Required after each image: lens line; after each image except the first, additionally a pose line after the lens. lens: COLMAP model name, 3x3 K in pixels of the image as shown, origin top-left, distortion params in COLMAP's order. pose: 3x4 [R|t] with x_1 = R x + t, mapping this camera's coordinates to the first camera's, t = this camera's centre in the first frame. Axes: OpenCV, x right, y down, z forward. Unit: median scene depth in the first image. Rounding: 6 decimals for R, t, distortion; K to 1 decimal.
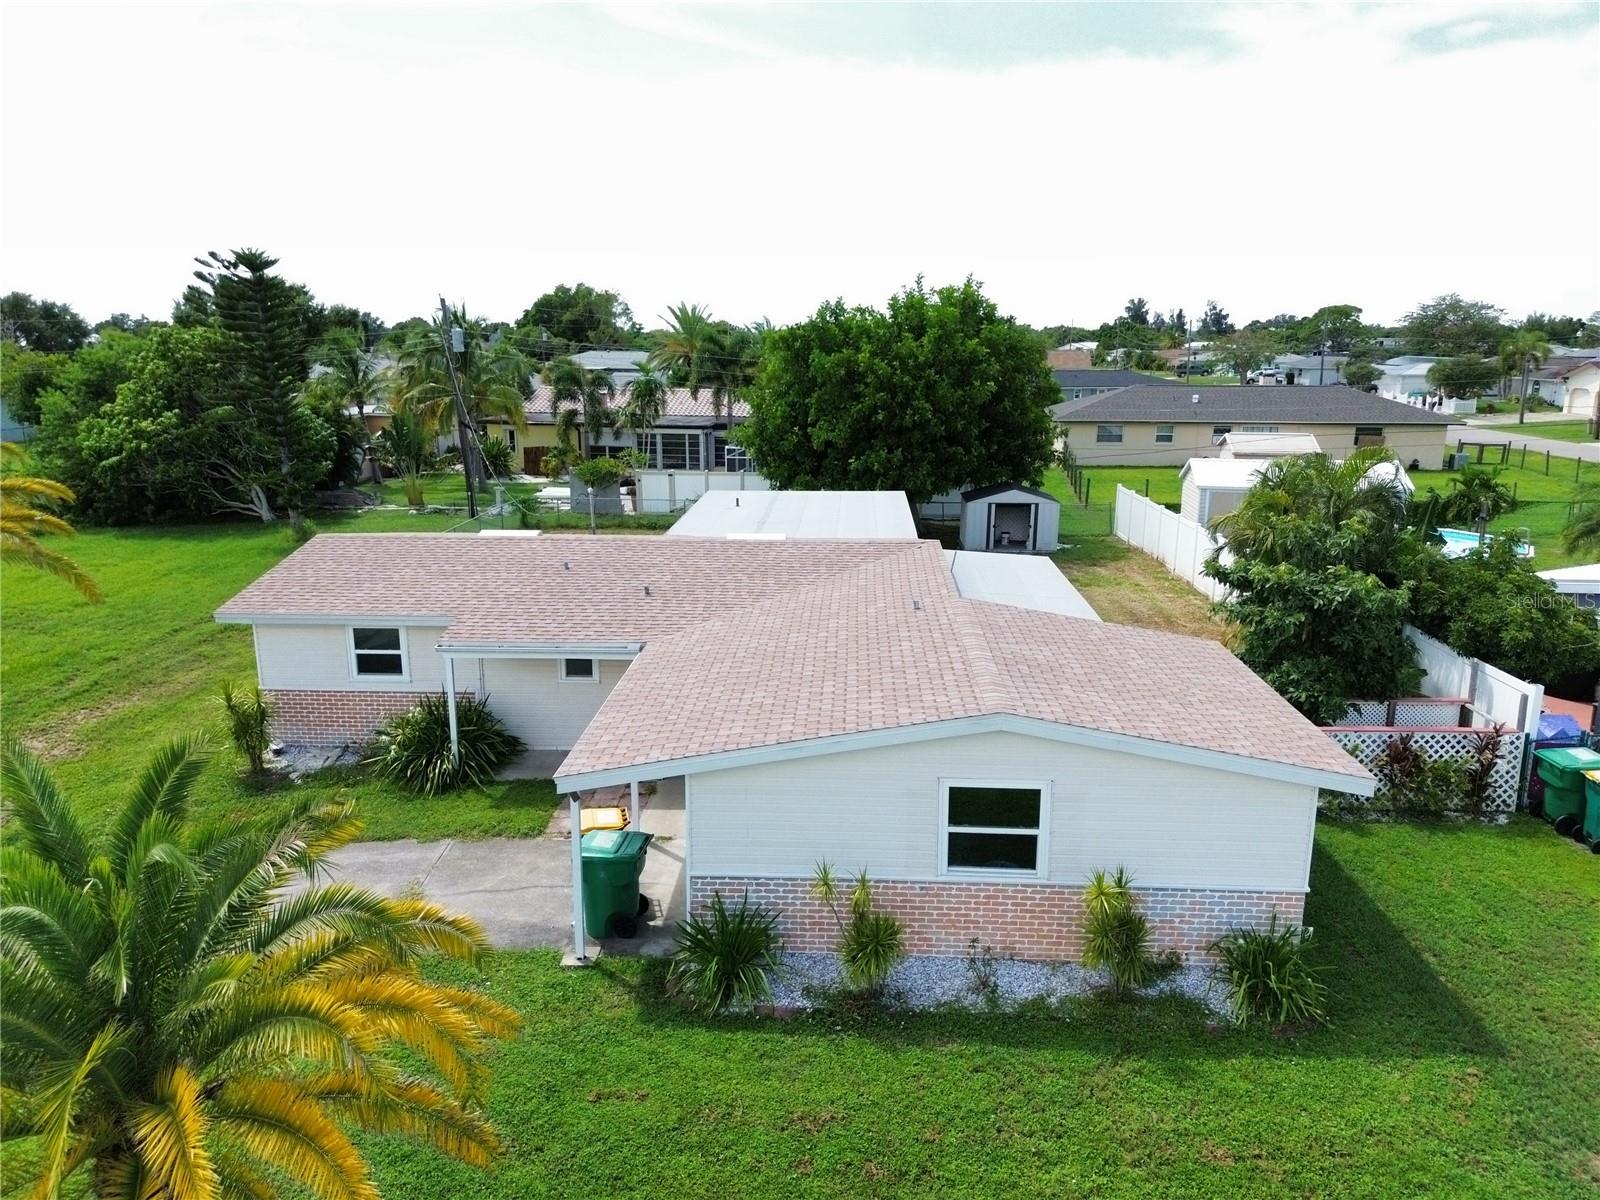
lens RADIAL K [[1141.9, 0, 800.0], [0, 1141.9, 594.5], [0, 0, 1]] dist [0.054030, -0.049590]
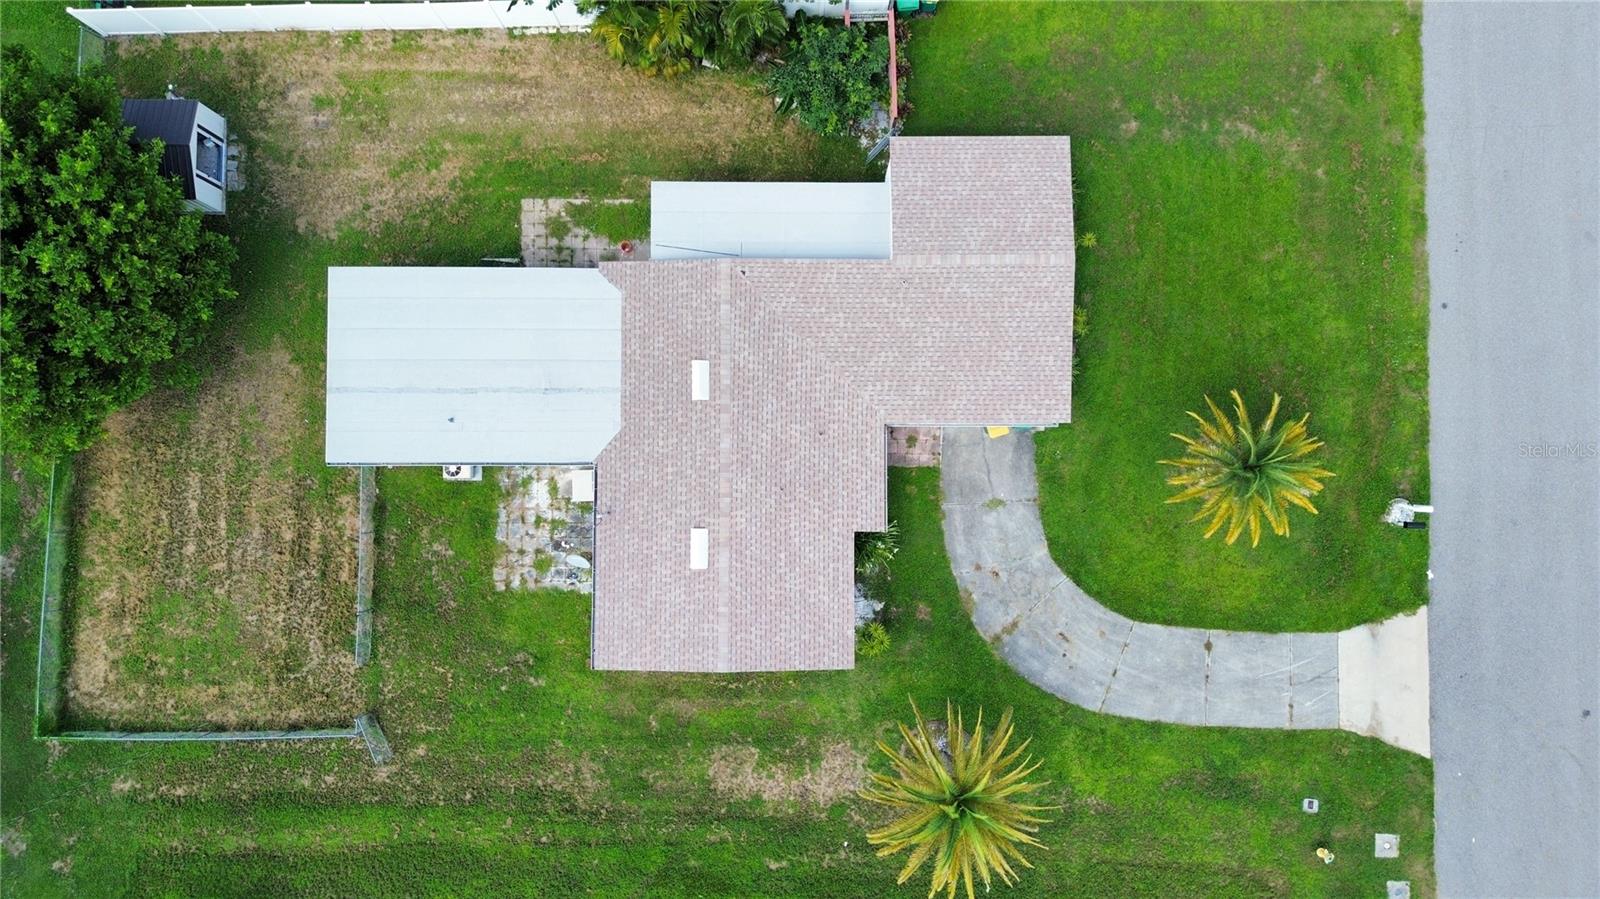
lens RADIAL K [[1146.9, 0, 814.2], [0, 1146.9, 440.1], [0, 0, 1]] dist [0.032851, -0.035753]
pose [[-0.047472, -0.997834, 0.045533, -0.224398], [0.224344, 0.033769, 0.973925, -1.708943], [-0.973353, 0.056449, 0.222255, 0.624327]]
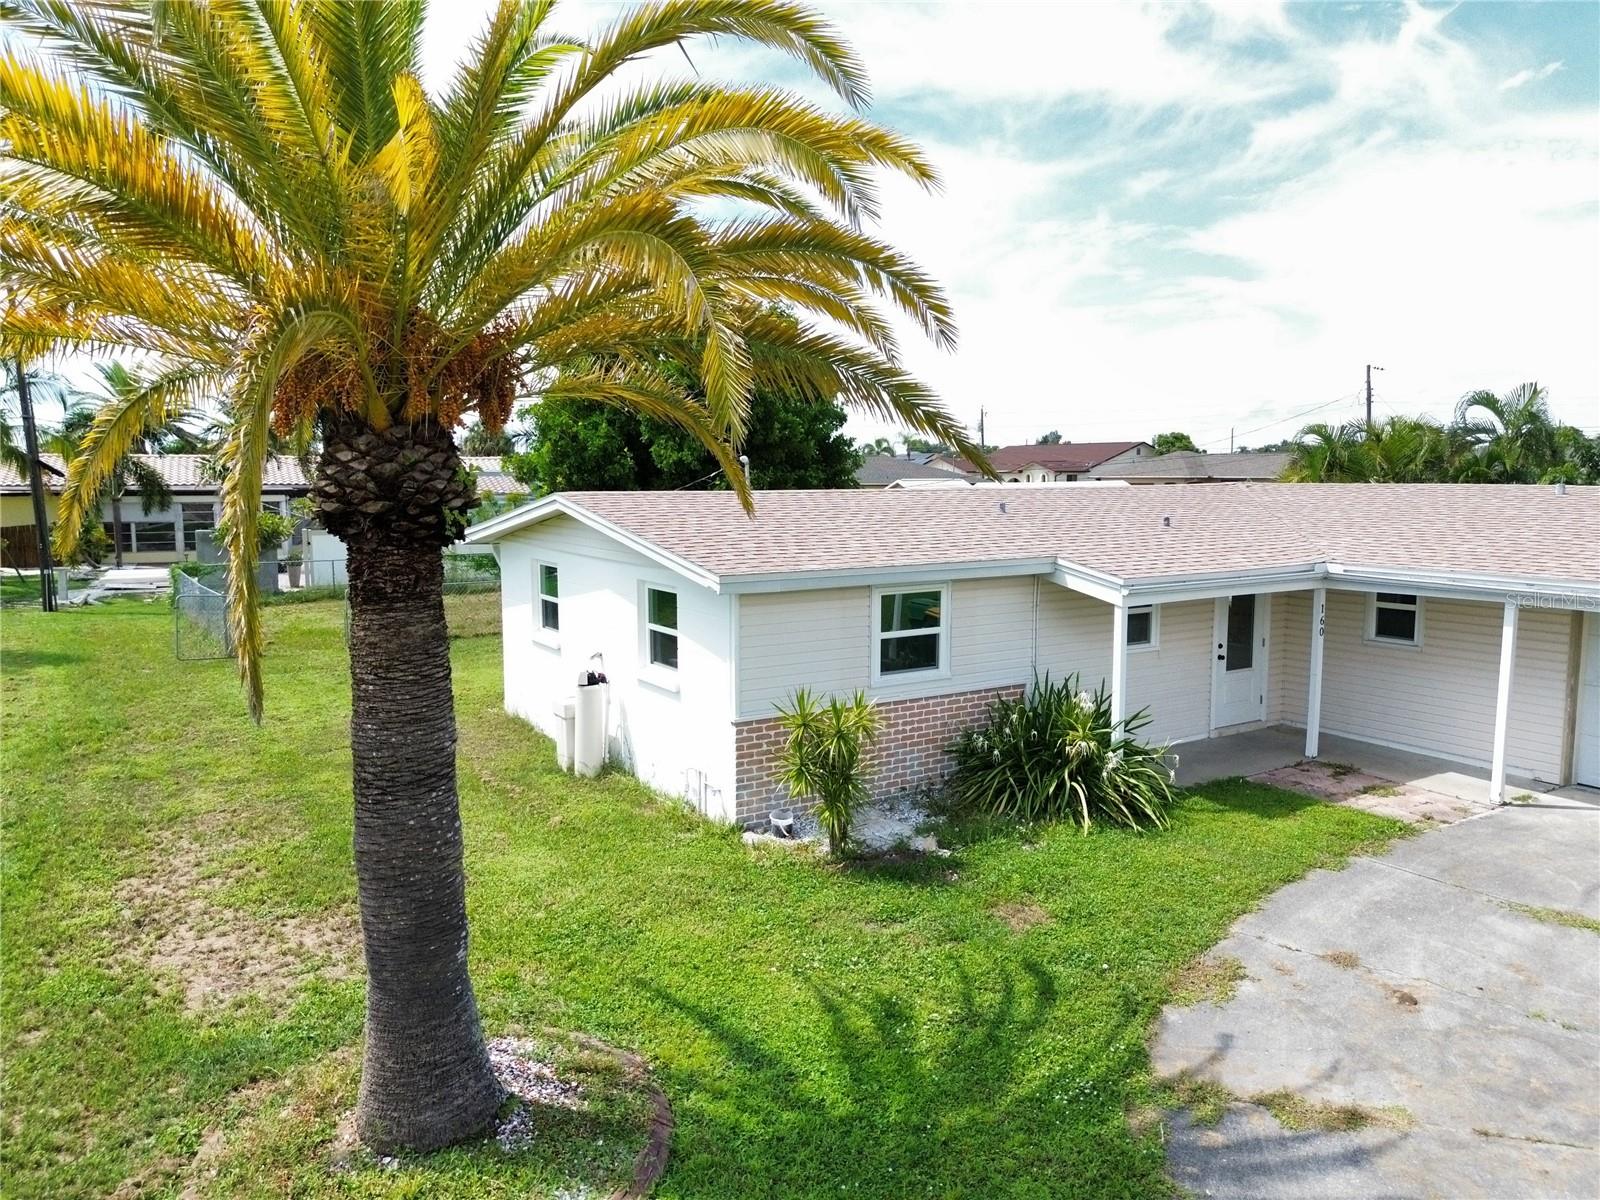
lens RADIAL K [[1141.9, 0, 798.9], [0, 1141.9, 595.5], [0, 0, 1]] dist [0.054030, -0.049590]
pose [[0.813611, -0.066452, 0.577600, -0.760722], [0.130769, 0.988908, -0.070430, 0.065395], [-0.566513, 0.132835, 0.813276, 0.543021]]
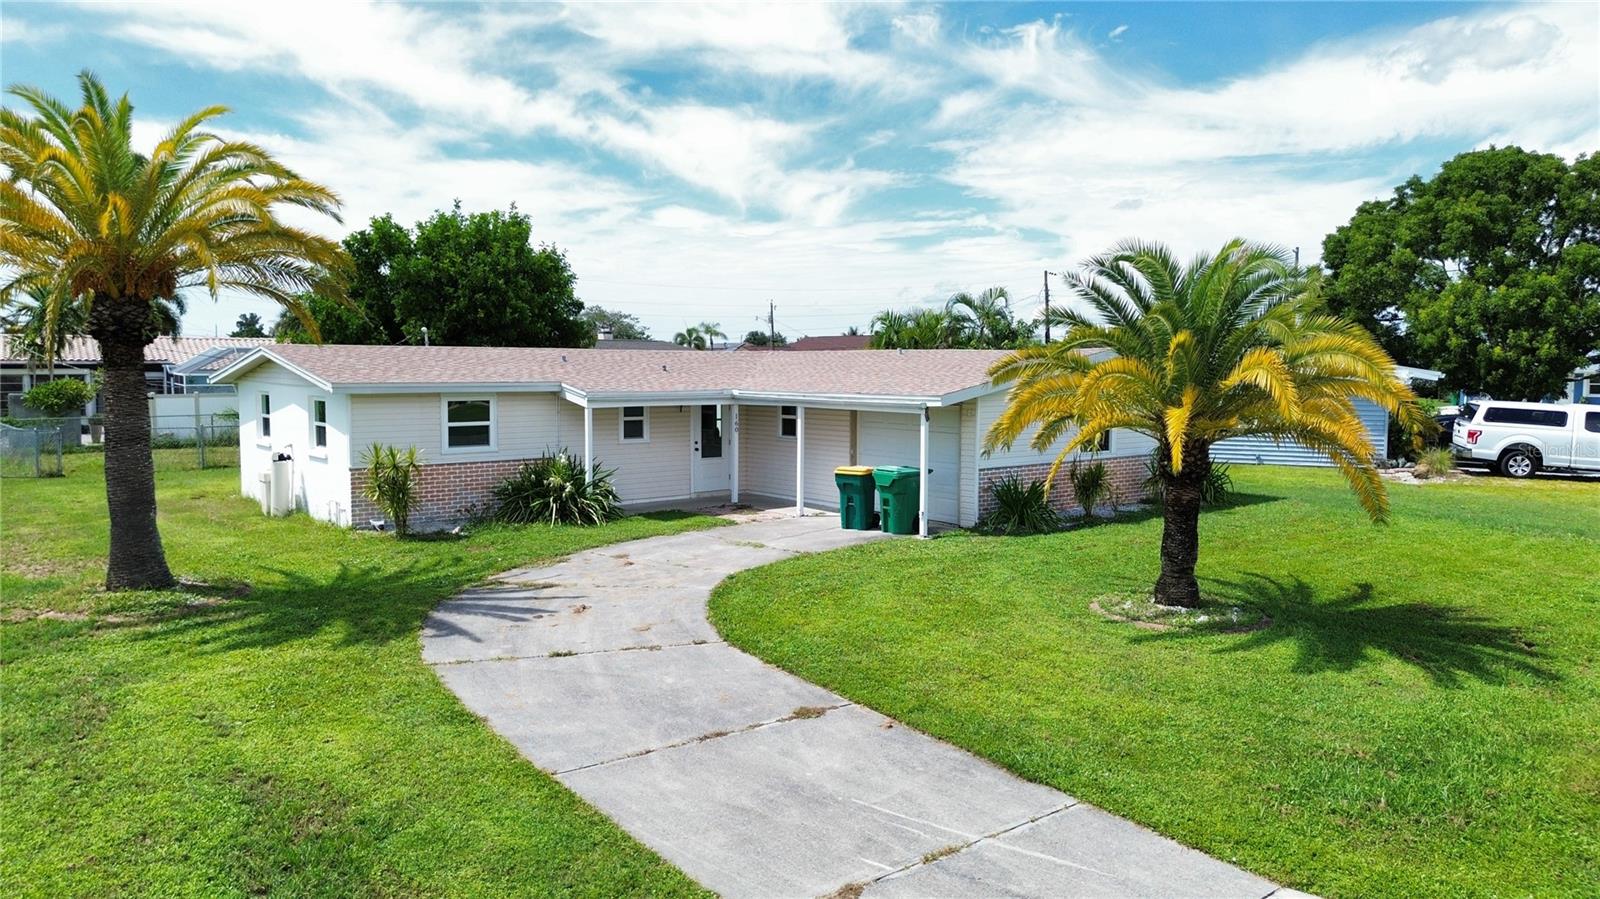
lens RADIAL K [[1146.9, 0, 820.9], [0, 1146.9, 446.8], [0, 0, 1]] dist [0.032851, -0.035753]
pose [[0.723398, -0.049416, 0.688660, -0.860273], [0.149530, 0.984976, -0.086394, 0.209914], [-0.674044, 0.165473, 0.719919, 0.029206]]
